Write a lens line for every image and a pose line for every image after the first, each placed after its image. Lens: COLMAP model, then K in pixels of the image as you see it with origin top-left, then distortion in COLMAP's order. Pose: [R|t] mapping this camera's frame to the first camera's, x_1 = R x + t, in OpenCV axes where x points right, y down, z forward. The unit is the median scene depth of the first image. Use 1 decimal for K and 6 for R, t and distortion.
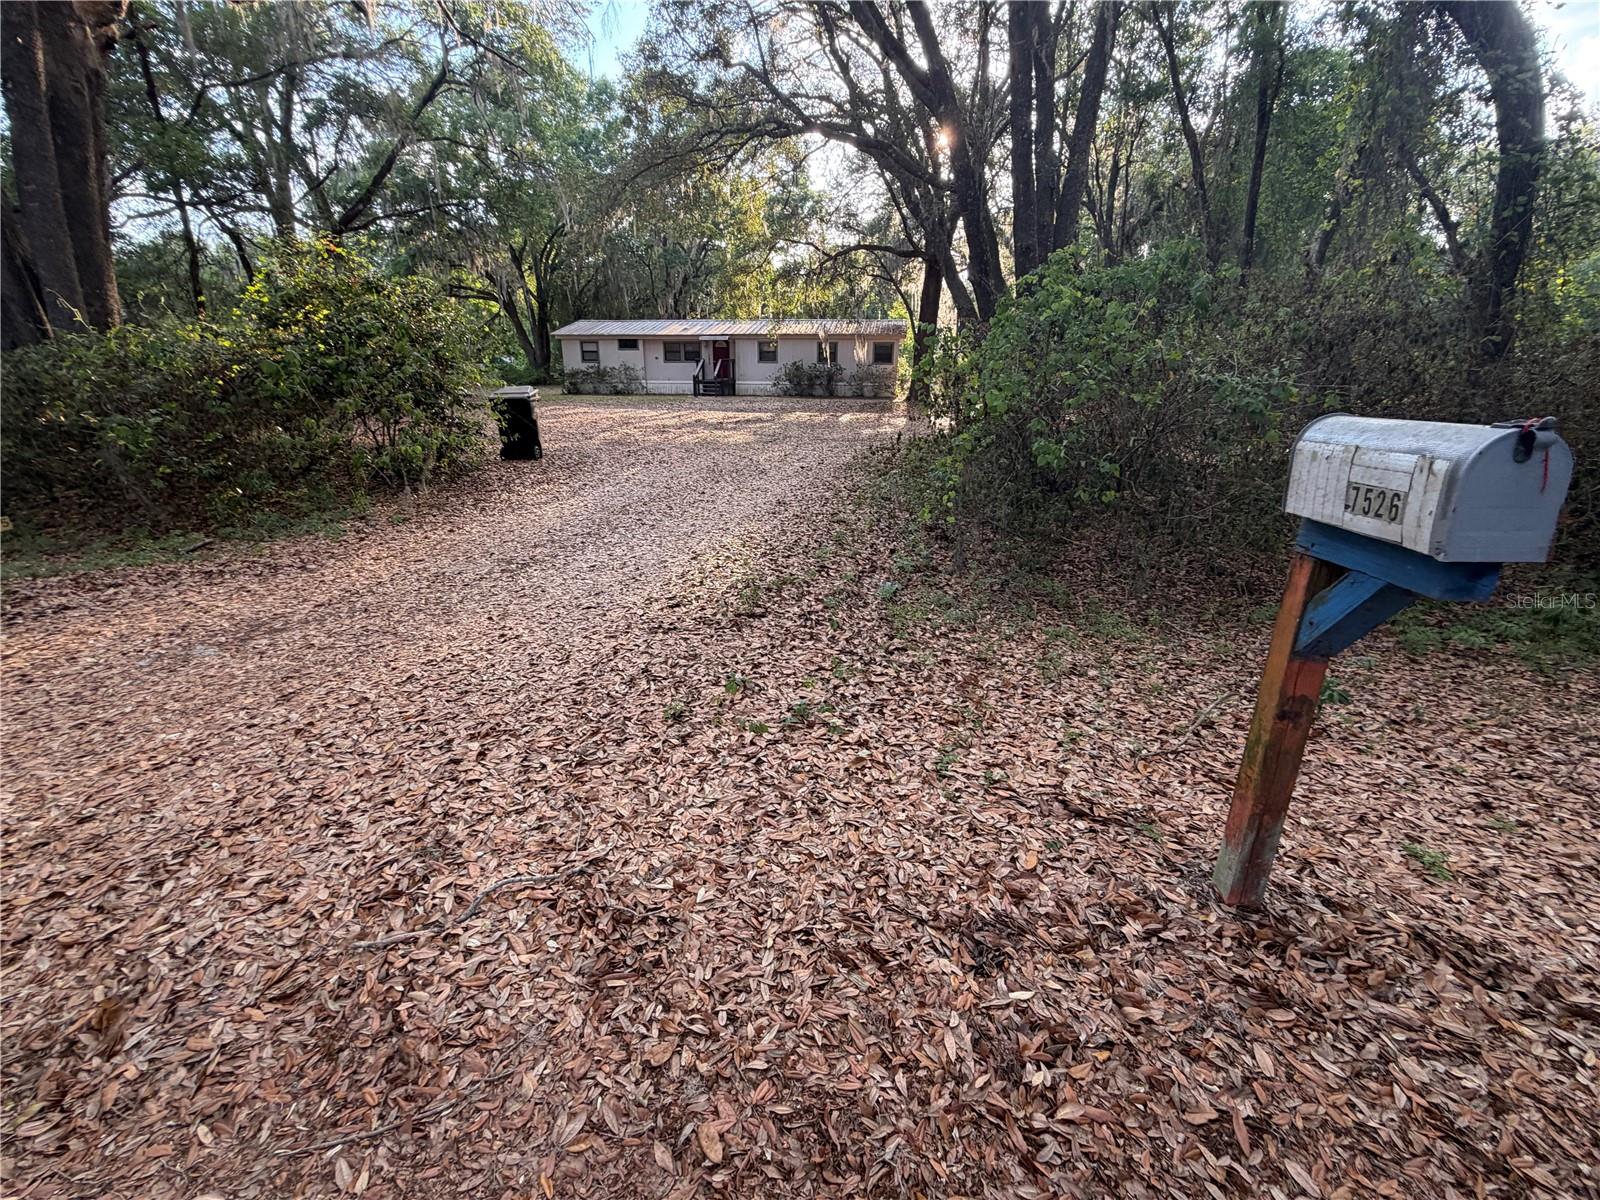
lens RADIAL K [[639.3, 0, 808.9], [0, 639.3, 592.5], [0, 0, 1]] dist [0.001832, 0.000149]
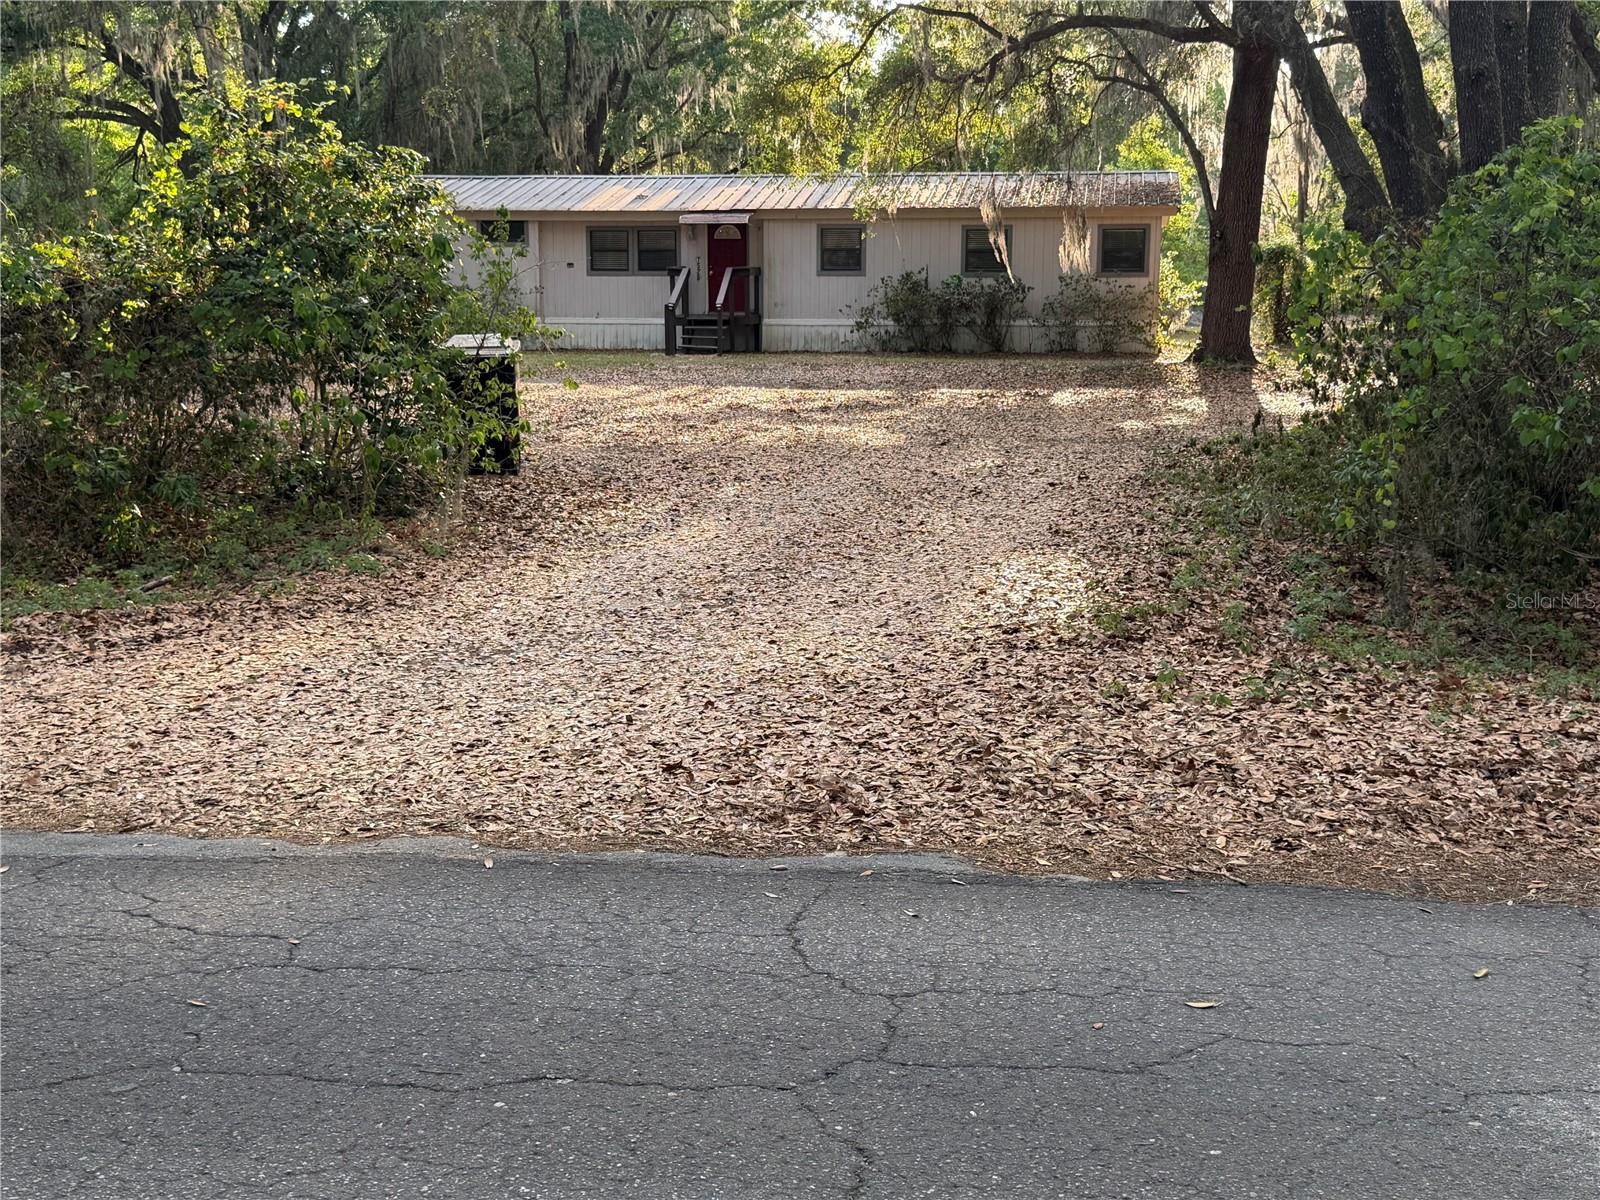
lens RADIAL K [[1891.0, 0, 801.2], [0, 1891.0, 602.2], [0, 0, 1]] dist [0.113964, 0.000000]
pose [[0.999707, -0.003251, -0.024001, -0.063763], [-0.000789, 0.986056, -0.166414, 0.055187], [0.024207, 0.166384, 0.985764, -0.179137]]
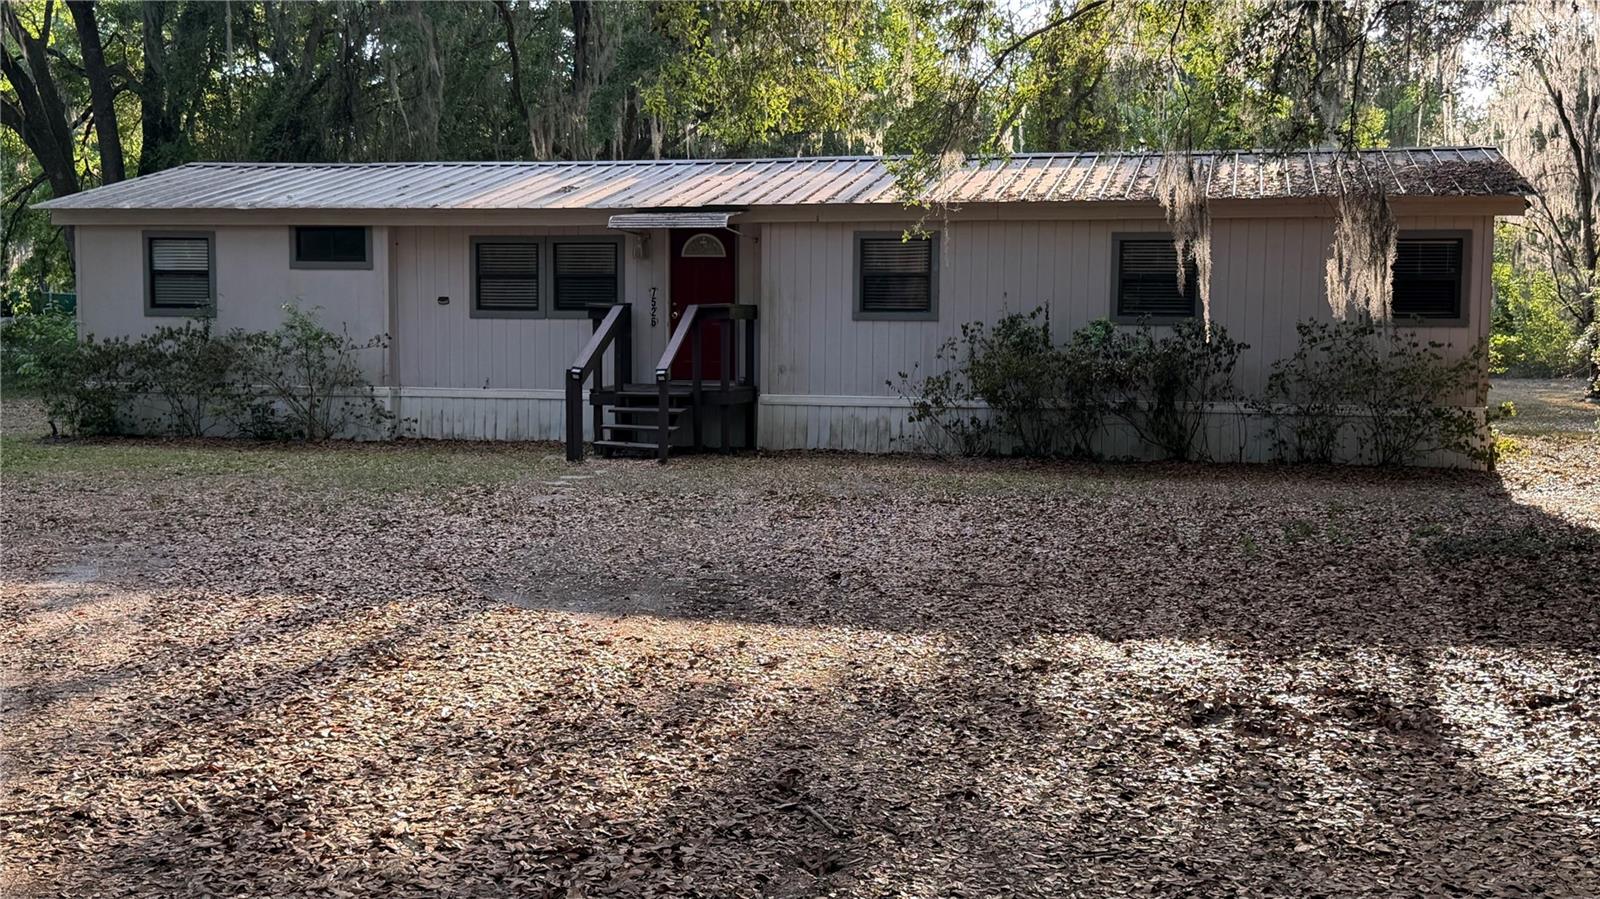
lens RADIAL K [[1755.1, 0, 792.7], [0, 1755.1, 452.2], [0, 0, 1]] dist [0.116067, 0.000000]
pose [[0.993671, 0.008206, -0.112028, -0.030353], [-0.037046, 0.965469, -0.257871, -0.150090], [0.106043, 0.260389, 0.959663, 0.406042]]
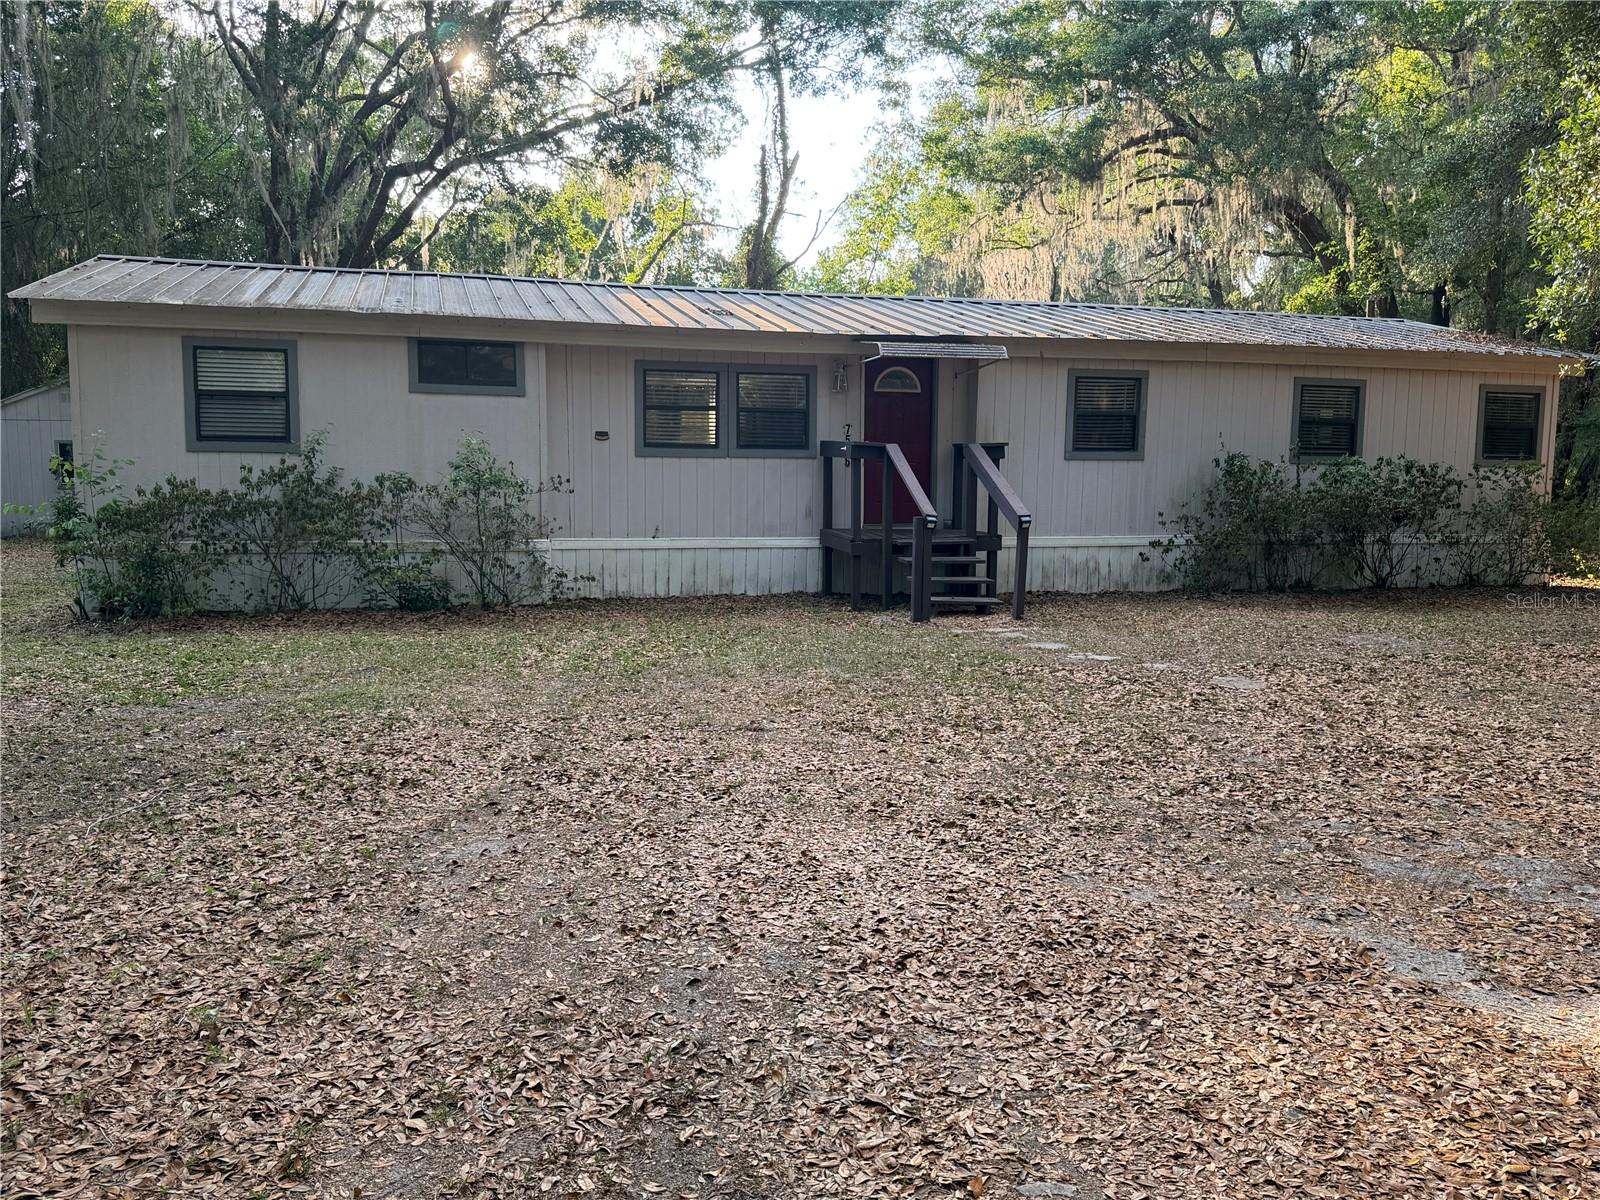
lens RADIAL K [[1289.8, 0, 803.0], [0, 1289.8, 601.4], [0, 0, 1]] dist [0.080939, -0.003729]
pose [[0.919957, -0.041107, 0.389858, -0.365639], [0.125209, 0.973209, -0.192842, -0.239059], [-0.371486, 0.226220, 0.900457, 0.649036]]
